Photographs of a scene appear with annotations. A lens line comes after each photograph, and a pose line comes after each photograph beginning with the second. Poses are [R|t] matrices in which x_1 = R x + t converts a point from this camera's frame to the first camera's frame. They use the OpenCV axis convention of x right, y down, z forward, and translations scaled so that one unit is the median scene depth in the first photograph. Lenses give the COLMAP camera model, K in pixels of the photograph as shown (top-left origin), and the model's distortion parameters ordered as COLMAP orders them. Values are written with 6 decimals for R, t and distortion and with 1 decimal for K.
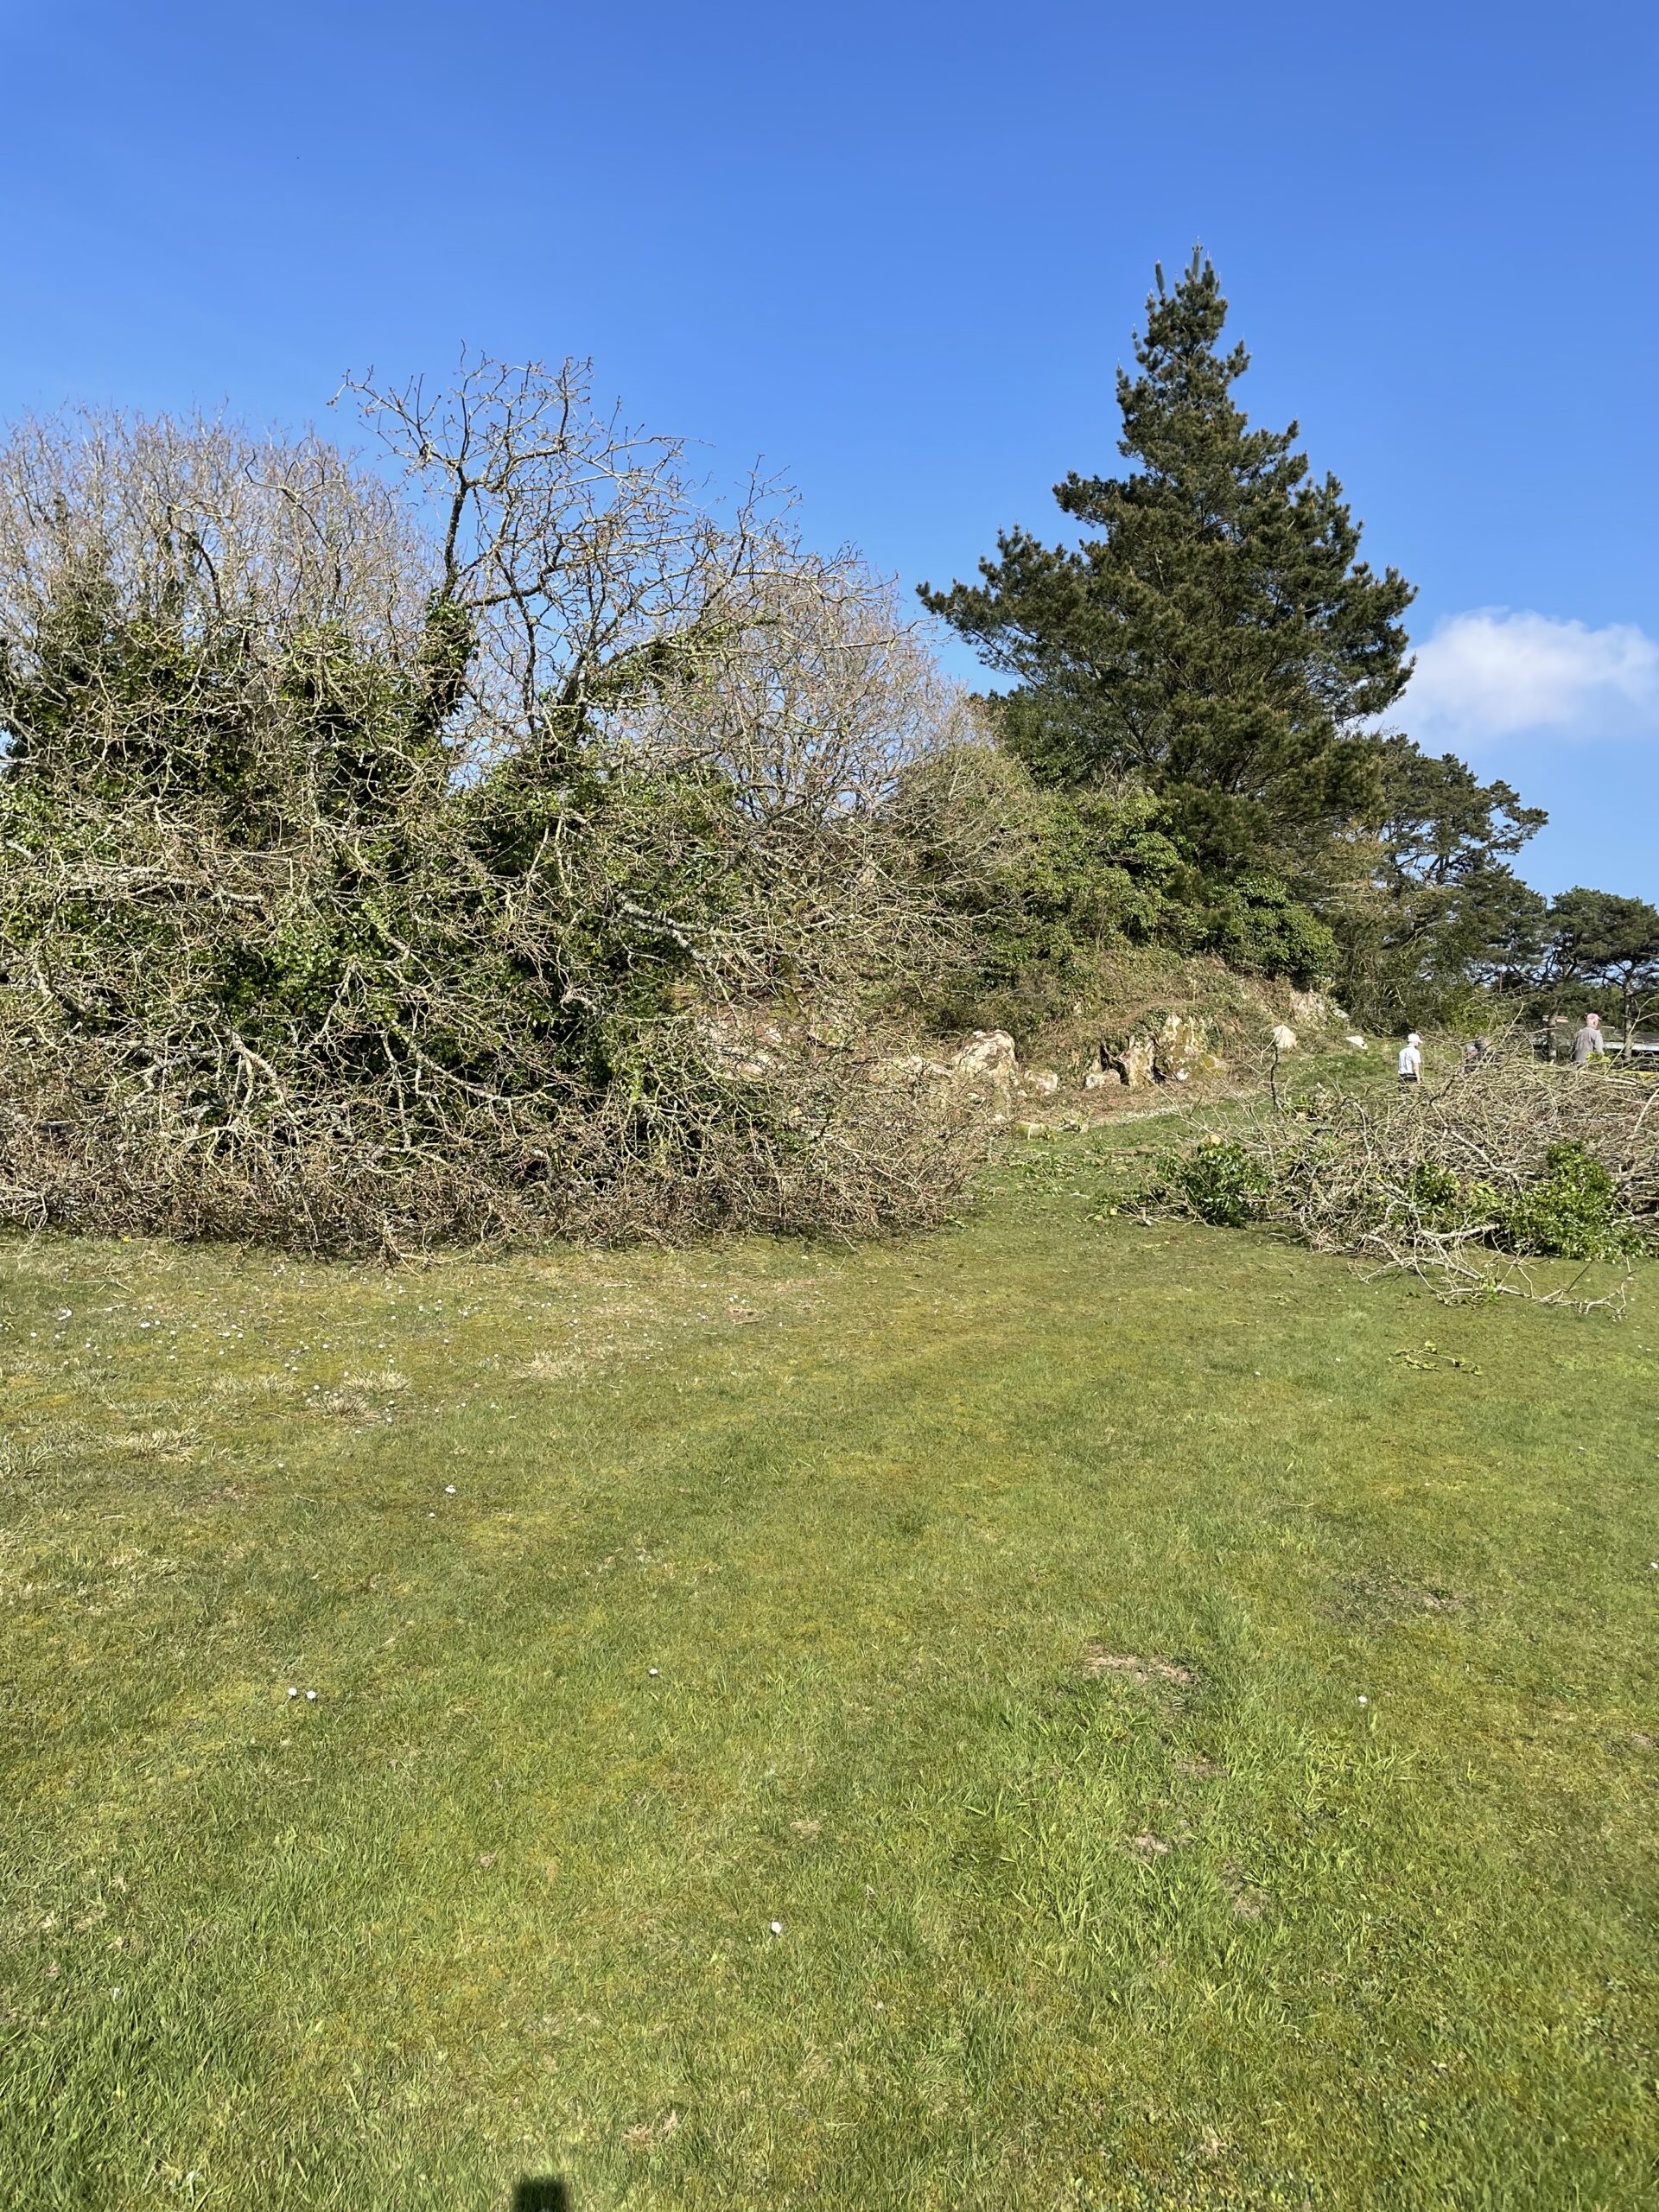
lens RADIAL K [[1649.4, 0, 826.7], [0, 1649.4, 1106.6], [0, 0, 1]] dist [0.028897, -0.060910]
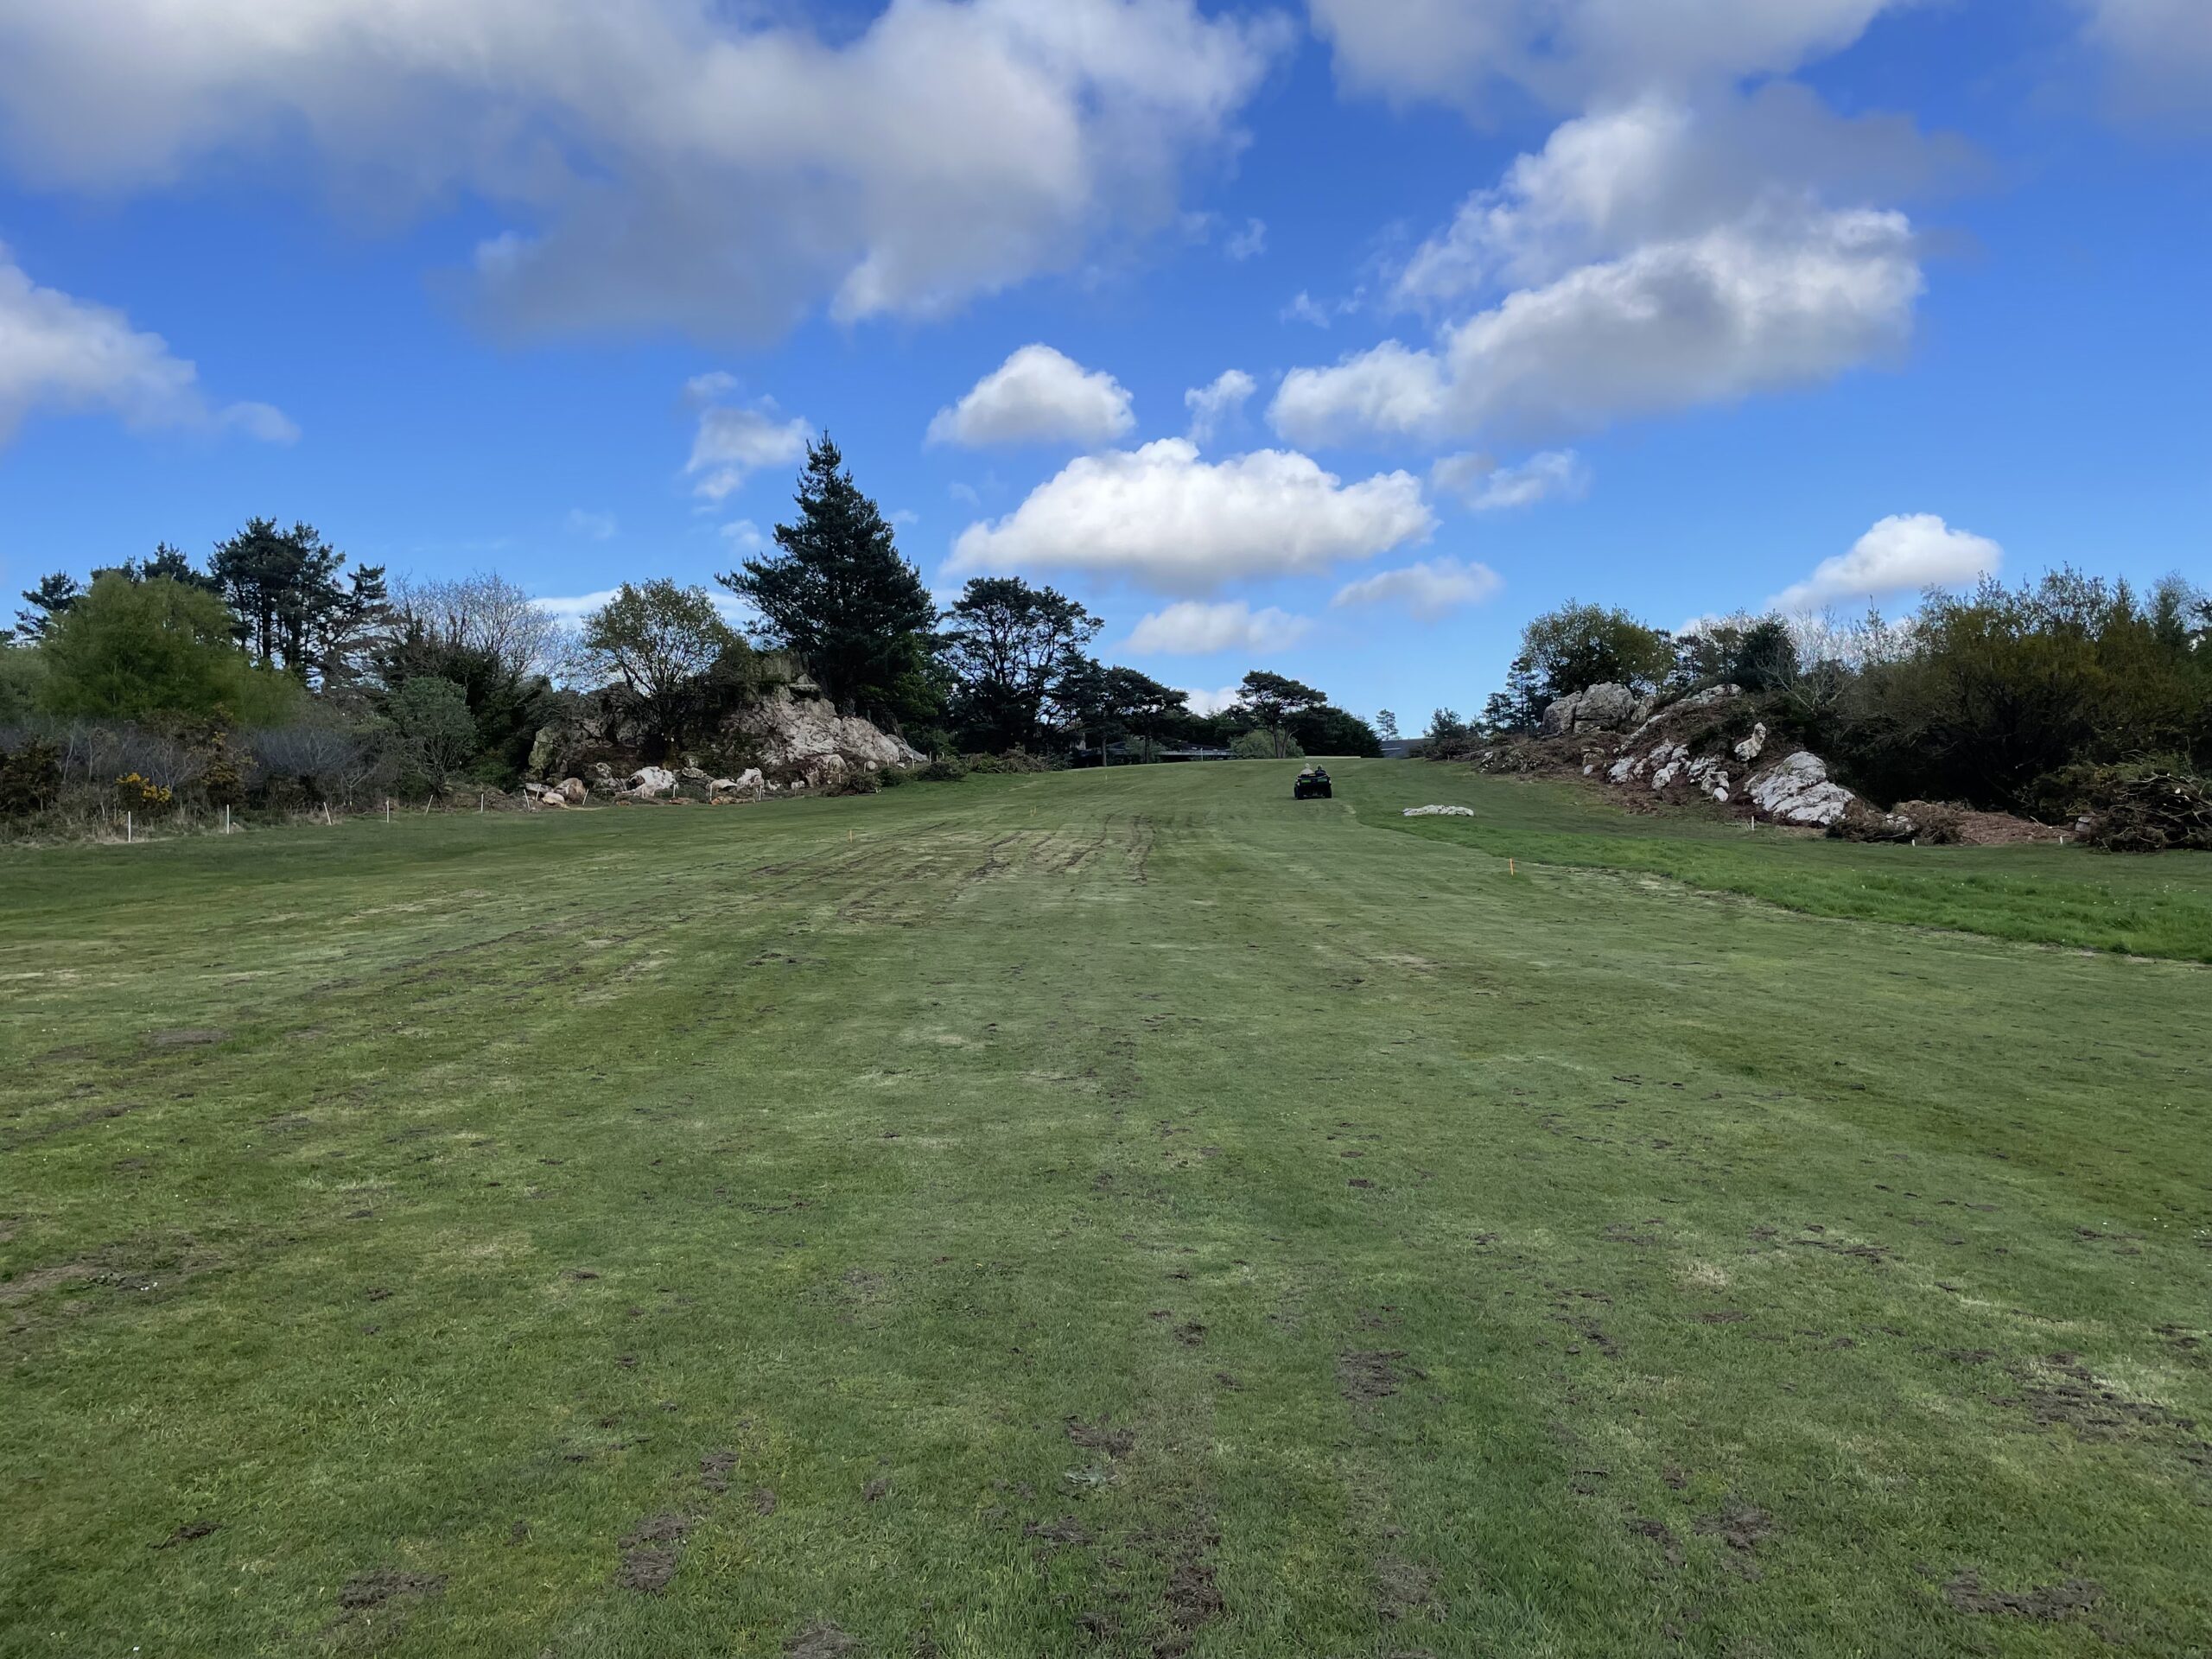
lens RADIAL K [[1649.4, 0, 1104.9], [0, 1649.4, 825.2], [0, 0, 1]] dist [0.028897, -0.060910]
pose [[0.962765, -0.071483, 0.260716, -0.022276], [0.073082, 0.997320, 0.003573, 0.028123], [-0.260272, 0.015614, 0.965409, -0.641478]]
